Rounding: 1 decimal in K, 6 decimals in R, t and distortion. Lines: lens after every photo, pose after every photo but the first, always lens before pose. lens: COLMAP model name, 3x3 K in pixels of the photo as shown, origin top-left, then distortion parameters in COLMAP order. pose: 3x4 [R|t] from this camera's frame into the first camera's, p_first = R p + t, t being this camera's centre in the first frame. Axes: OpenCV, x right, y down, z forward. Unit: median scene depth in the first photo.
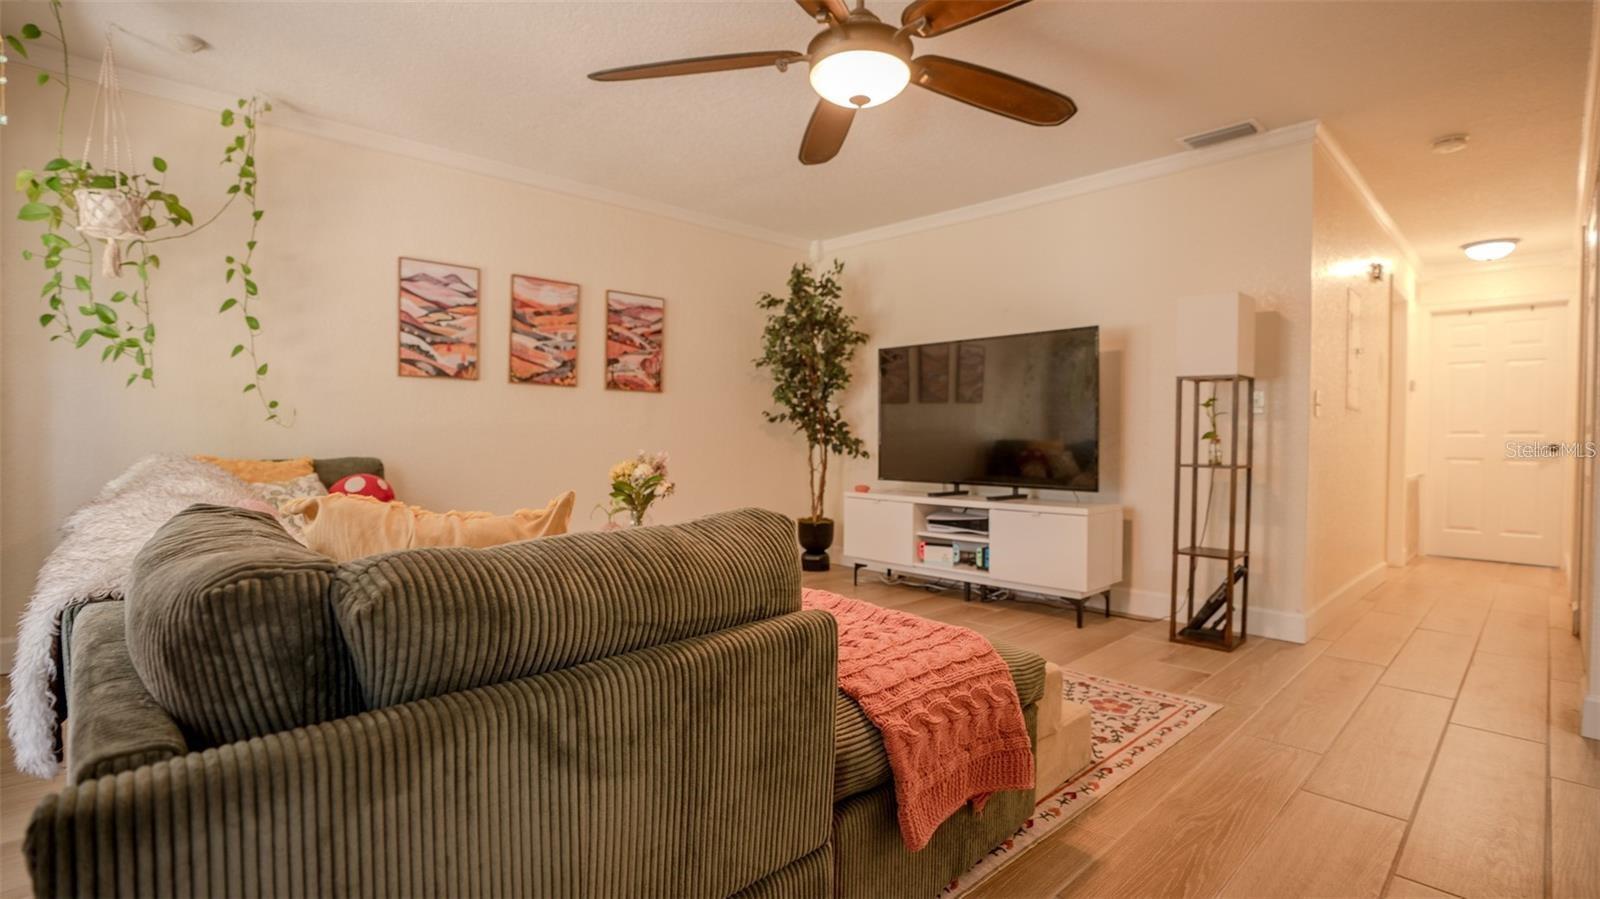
lens RADIAL K [[738.9, 0, 796.8], [0, 738.9, 452.4], [0, 0, 1]] dist [-0.072853, 0.029849]
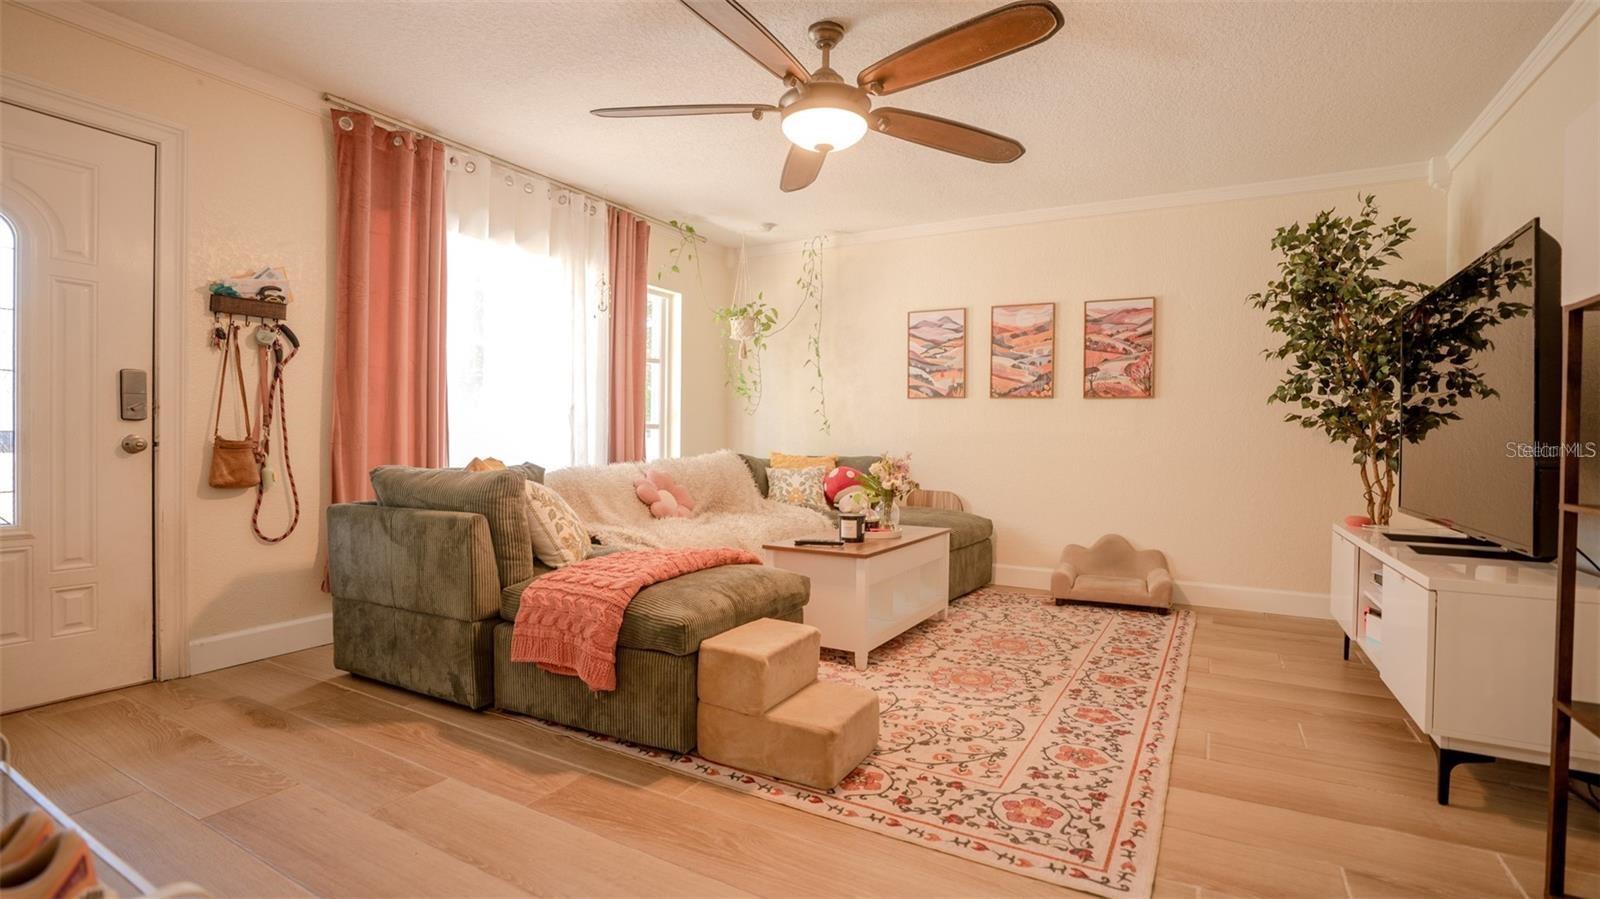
lens RADIAL K [[738.9, 0, 796.8], [0, 738.9, 452.4], [0, 0, 1]] dist [-0.072853, 0.029849]
pose [[0.296055, 0.012946, -0.955083, 0.659862], [-0.030827, 0.999517, 0.003992, -0.002231], [0.954673, 0.028260, 0.296311, 0.349616]]
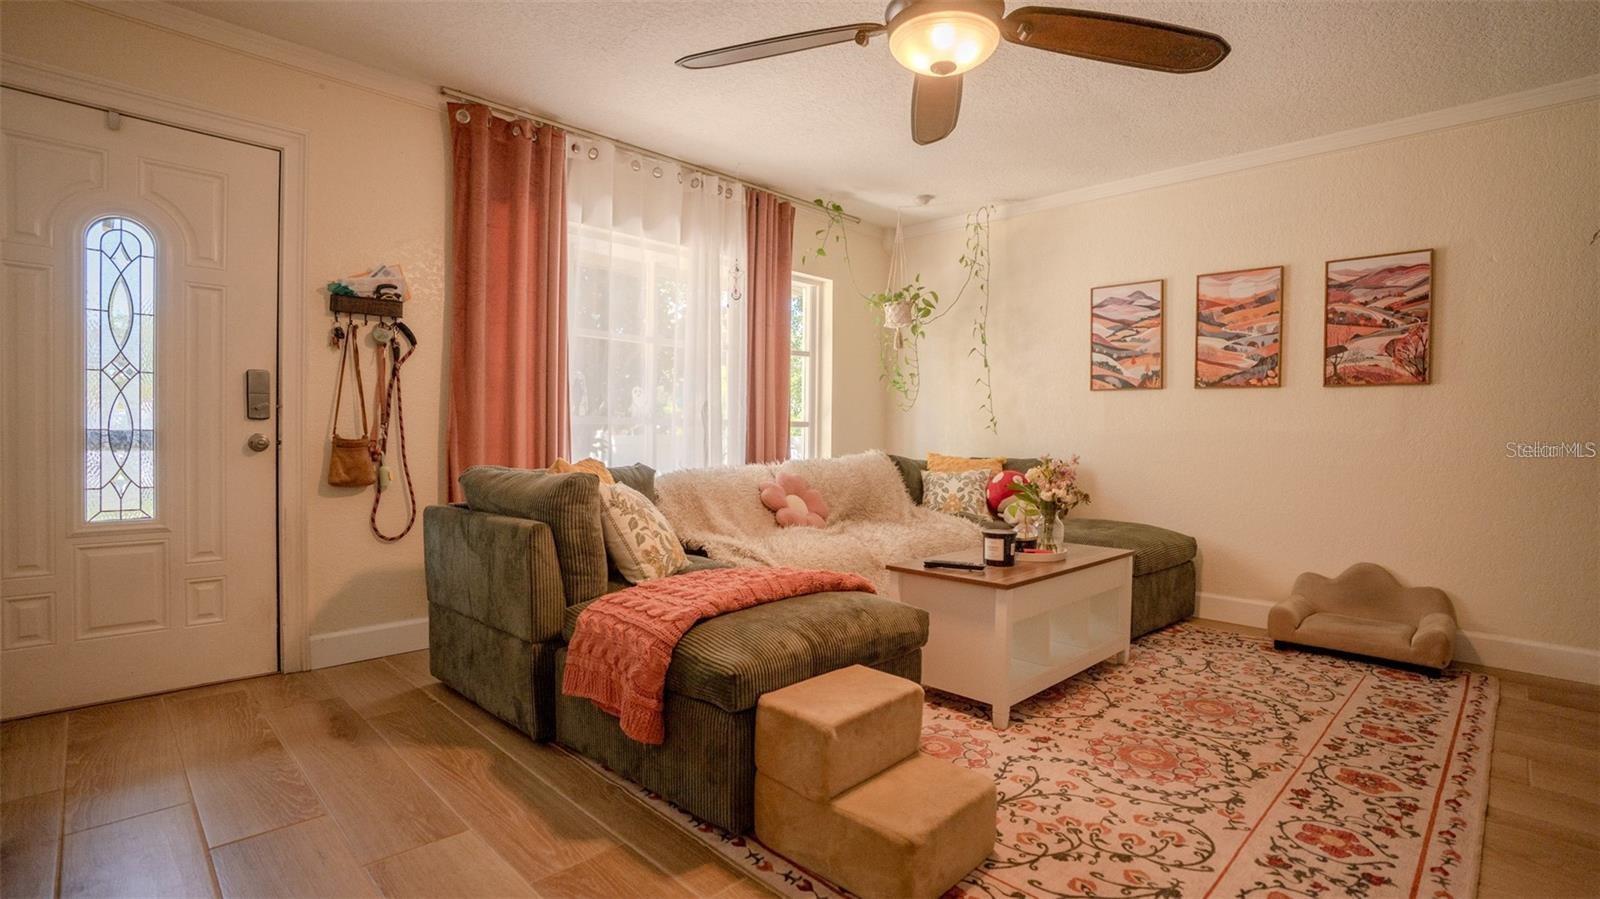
lens RADIAL K [[738.9, 0, 796.8], [0, 738.9, 452.4], [0, 0, 1]] dist [-0.072853, 0.029849]
pose [[0.033221, 0.015576, -0.999327, 0.550442], [-0.034485, 0.999301, 0.014429, -0.006511], [0.998853, 0.033982, 0.033734, 0.446623]]
